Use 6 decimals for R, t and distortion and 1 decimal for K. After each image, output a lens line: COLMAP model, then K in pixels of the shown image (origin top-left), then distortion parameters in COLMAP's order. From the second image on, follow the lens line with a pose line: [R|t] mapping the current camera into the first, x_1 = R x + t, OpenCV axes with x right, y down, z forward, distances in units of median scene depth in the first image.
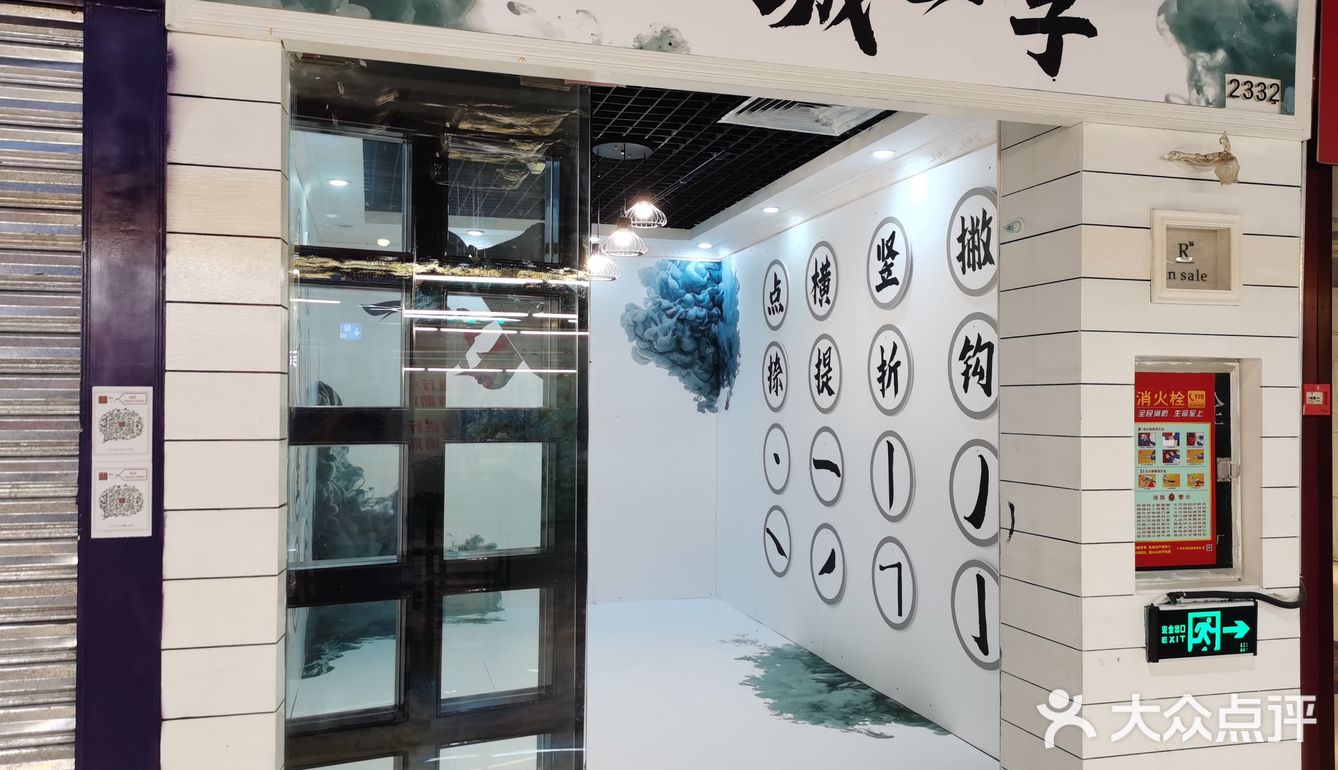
lens RADIAL K [[1029.4, 0, 666.9], [0, 1029.4, 388.5], [0, 0, 1]] dist [0.034386, -0.027310]
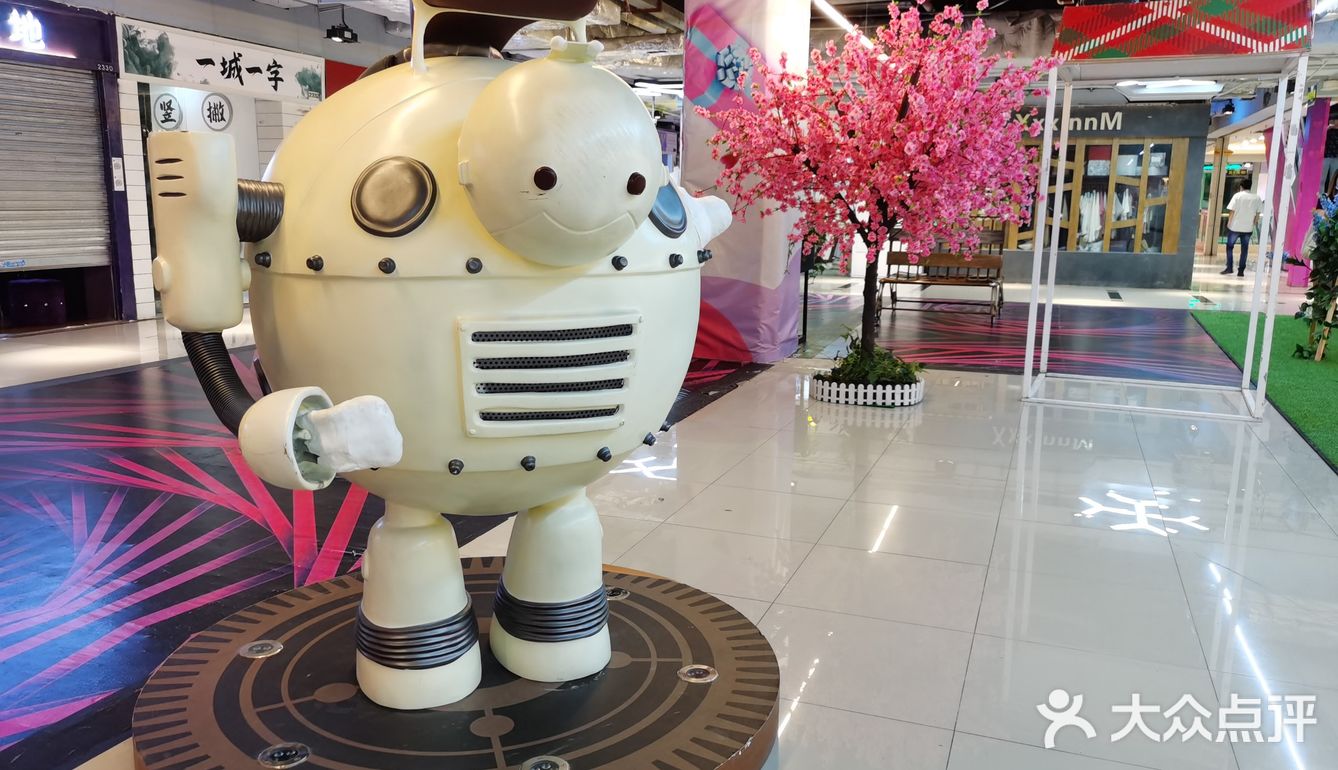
lens RADIAL K [[1029.4, 0, 668.3], [0, 1029.4, 386.4], [0, 0, 1]] dist [0.034386, -0.027310]
pose [[0.591943, -0.142739, 0.793239, -2.169819], [-0.021162, 0.981101, 0.192335, 0.042459], [-0.805702, -0.130638, 0.577736, -2.857894]]
